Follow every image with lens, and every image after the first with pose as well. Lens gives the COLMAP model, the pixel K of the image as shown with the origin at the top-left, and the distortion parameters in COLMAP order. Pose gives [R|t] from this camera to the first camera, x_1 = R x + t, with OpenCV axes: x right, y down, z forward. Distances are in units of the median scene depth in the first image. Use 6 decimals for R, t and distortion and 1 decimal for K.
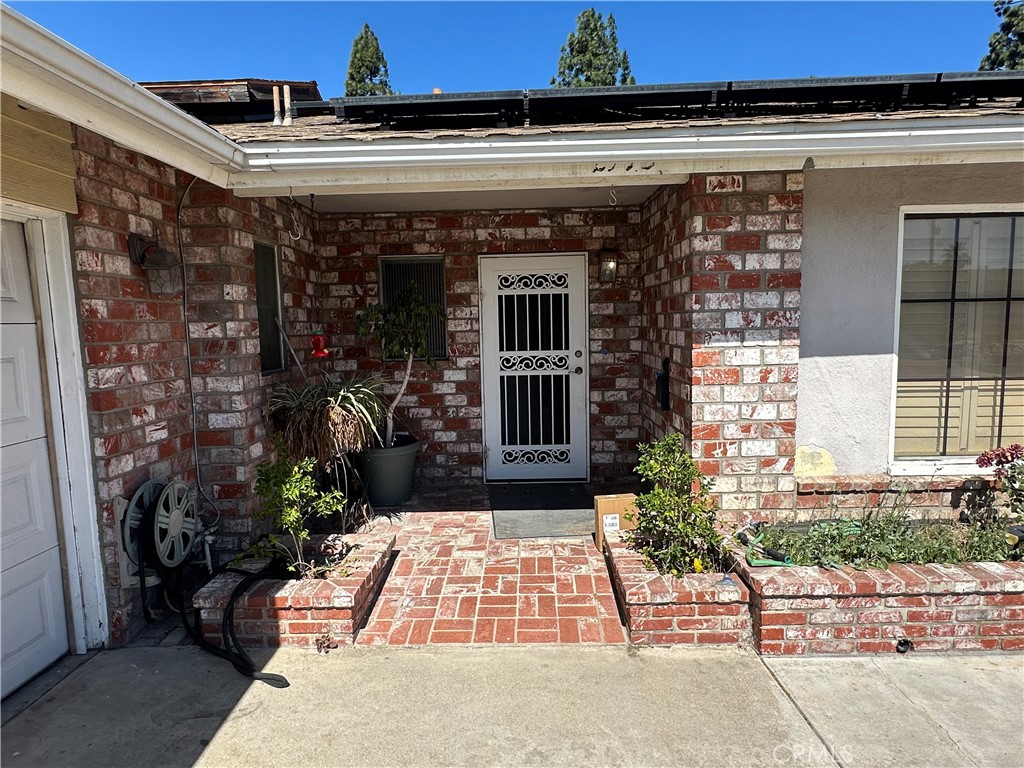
lens RADIAL K [[635.6, 0, 507.5], [0, 635.6, 389.8], [0, 0, 1]] dist [-0.005279, -0.000378]
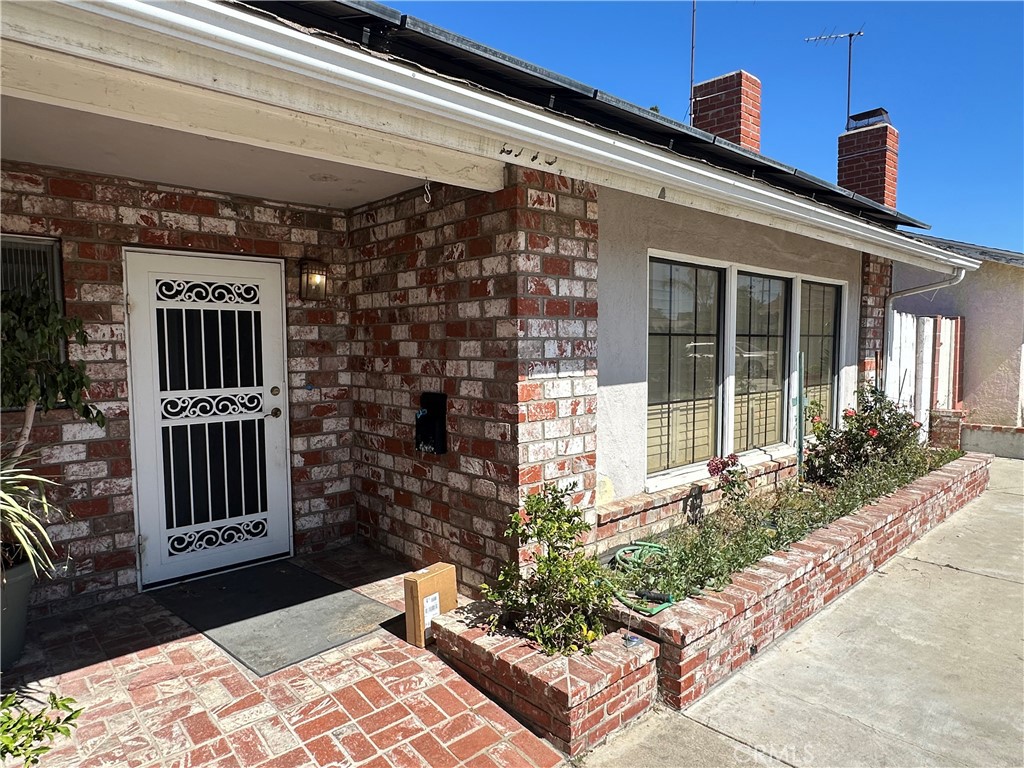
lens RADIAL K [[635.6, 0, 509.0], [0, 635.6, 388.3], [0, 0, 1]] dist [-0.005279, -0.000378]
pose [[0.715867, -0.031144, 0.697542, -0.248844], [0.064427, 0.997689, -0.021574, -0.028424], [-0.695258, 0.060384, 0.716220, 0.292086]]
